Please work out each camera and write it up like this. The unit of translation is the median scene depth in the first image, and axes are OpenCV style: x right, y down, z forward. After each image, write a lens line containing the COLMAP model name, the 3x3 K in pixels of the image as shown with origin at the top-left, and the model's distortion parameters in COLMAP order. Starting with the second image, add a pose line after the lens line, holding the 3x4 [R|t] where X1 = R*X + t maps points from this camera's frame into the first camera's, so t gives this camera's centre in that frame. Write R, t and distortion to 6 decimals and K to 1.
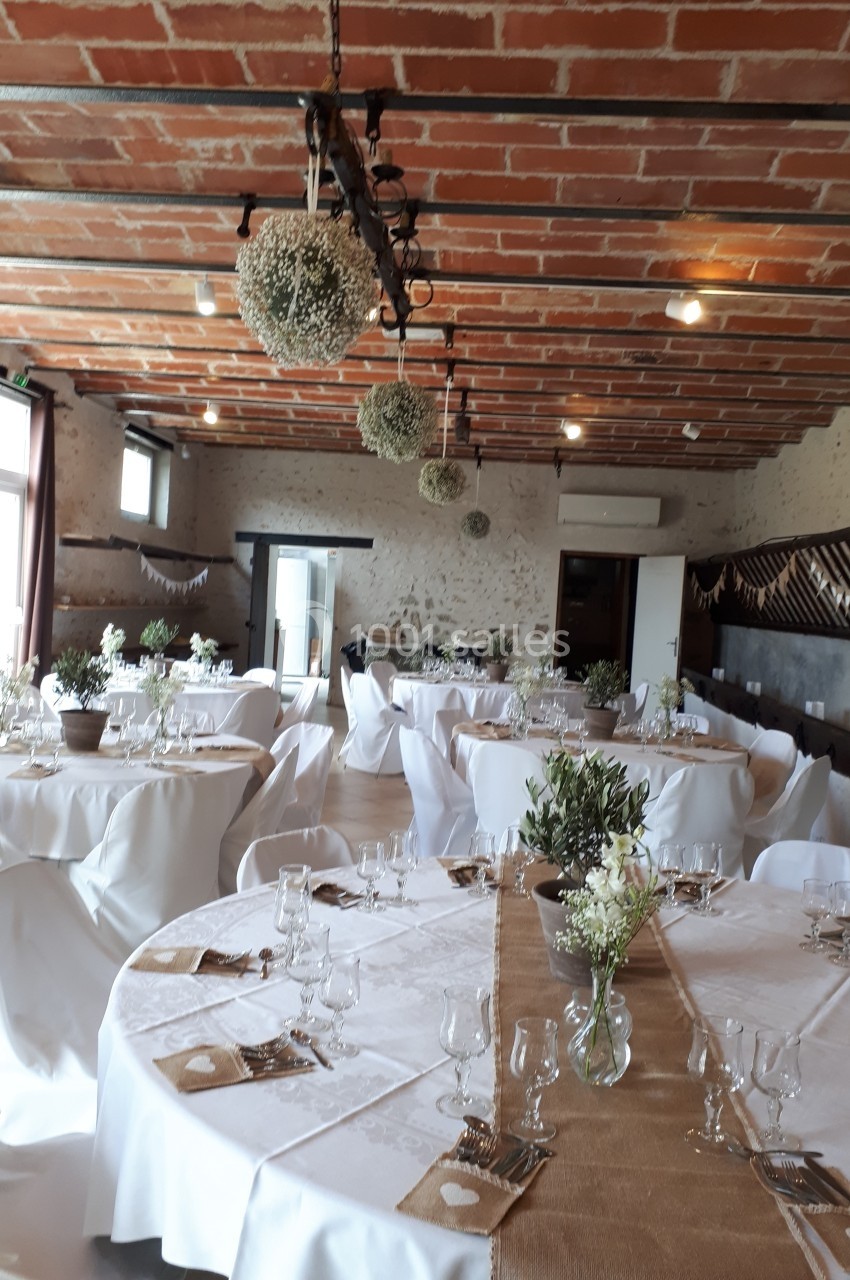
lens RADIAL K [[1072.5, 0, 419.5], [0, 1072.5, 638.2], [0, 0, 1]] dist [0.036903, -0.036445]
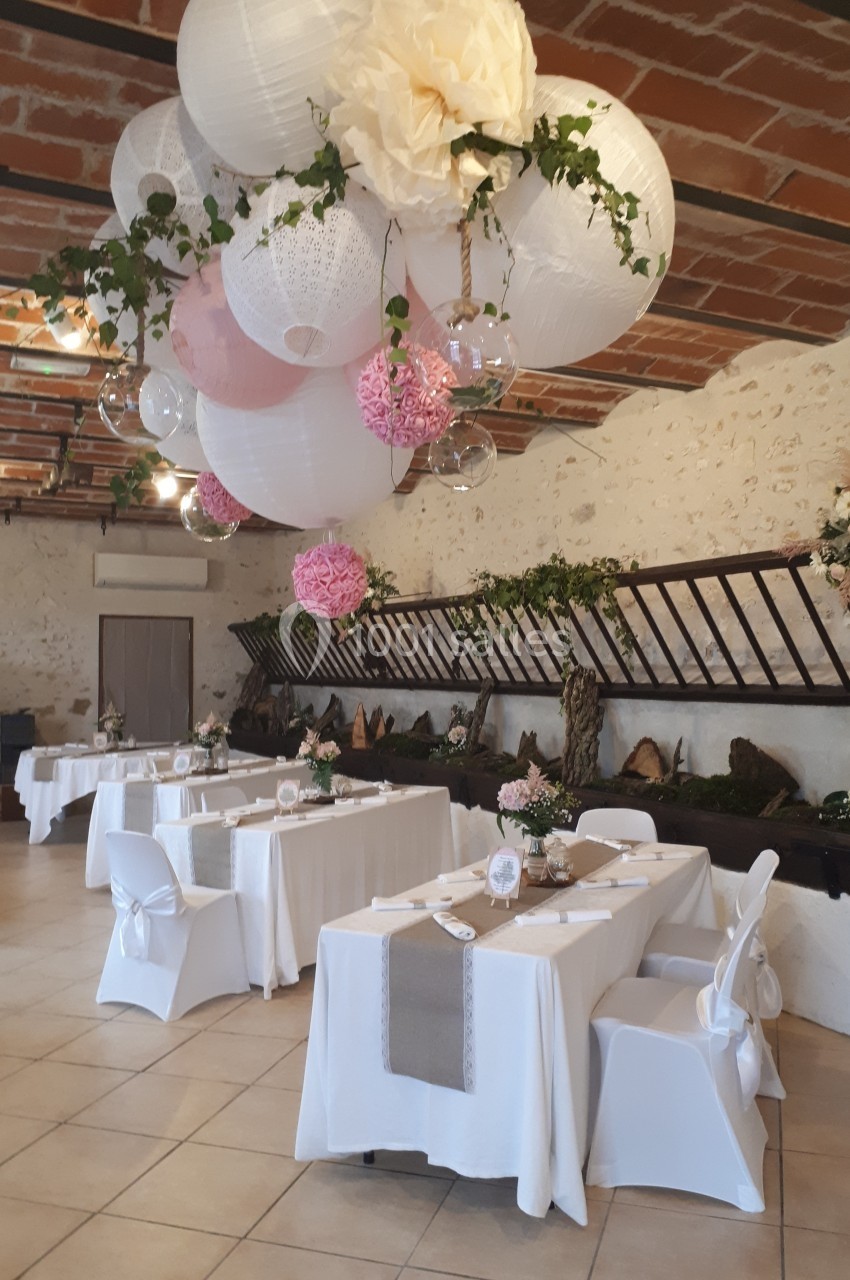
lens RADIAL K [[1072.5, 0, 423.3], [0, 1072.5, 636.5], [0, 0, 1]] dist [0.036903, -0.036445]
pose [[0.833783, -0.041913, 0.550499, -0.138483], [0.069135, 0.997192, -0.028789, -0.019269], [-0.547747, 0.062063, 0.834339, 0.098058]]
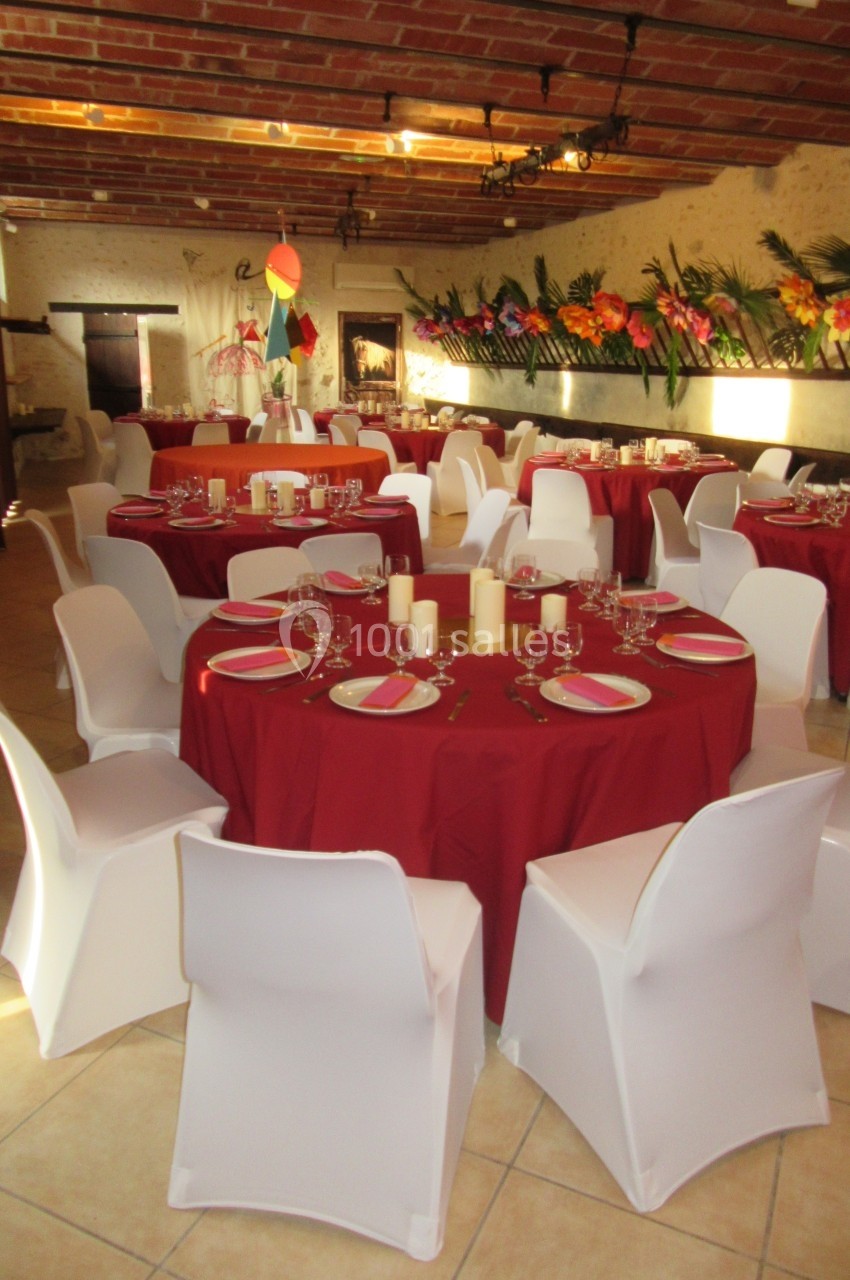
lens RADIAL K [[1072.5, 0, 433.8], [0, 1072.5, 643.1], [0, 0, 1]] dist [0.036903, -0.036445]
pose [[0.890573, -0.162370, 0.424872, -0.354594], [0.056234, 0.966250, 0.251392, -0.019076], [-0.451351, -0.199991, 0.869647, -0.196668]]
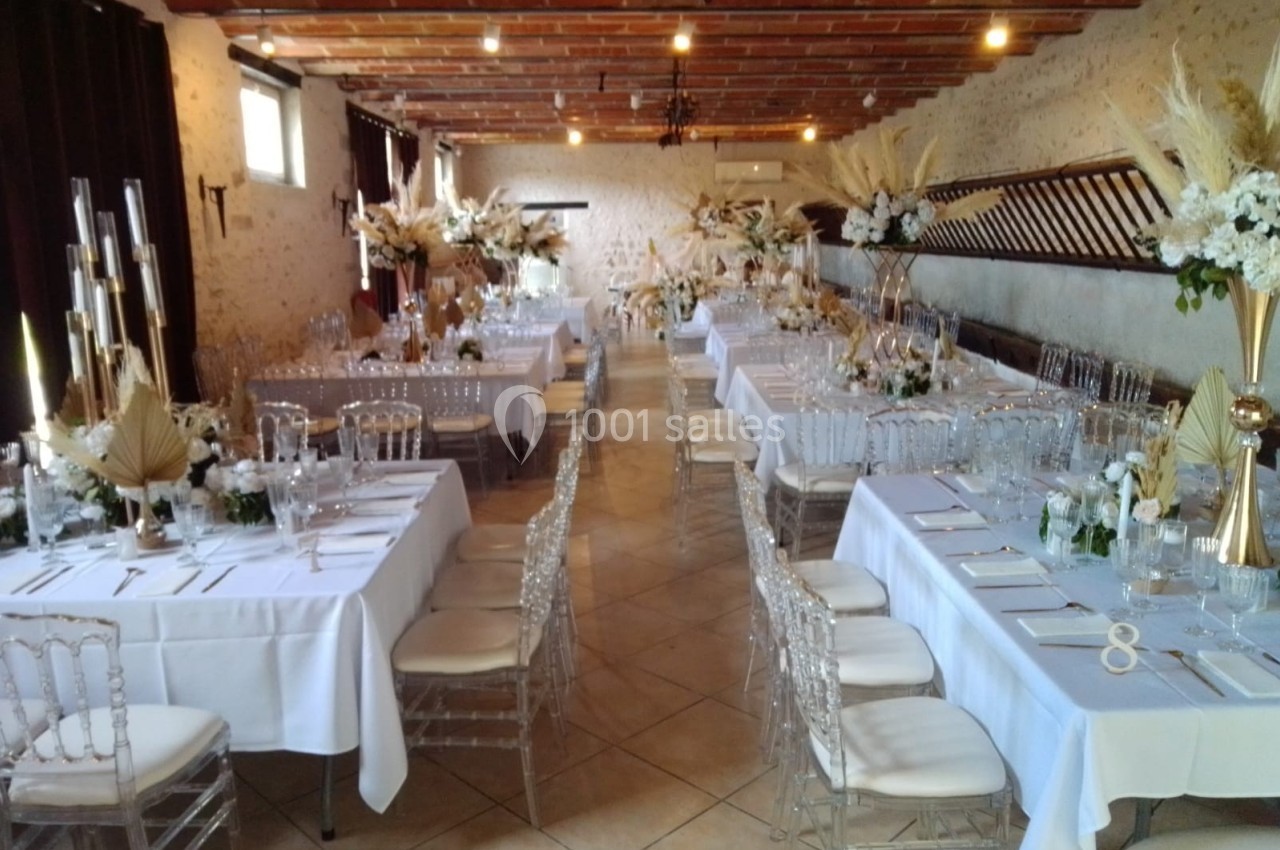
lens RADIAL K [[1187.4, 0, 634.9], [0, 1187.4, 428.0], [0, 0, 1]] dist [0.092020, 0.000000]
pose [[0.992016, -0.088252, 0.090084, -0.156262], [0.075508, 0.987799, 0.136202, -0.006449], [-0.101005, -0.128312, 0.986577, -0.636070]]
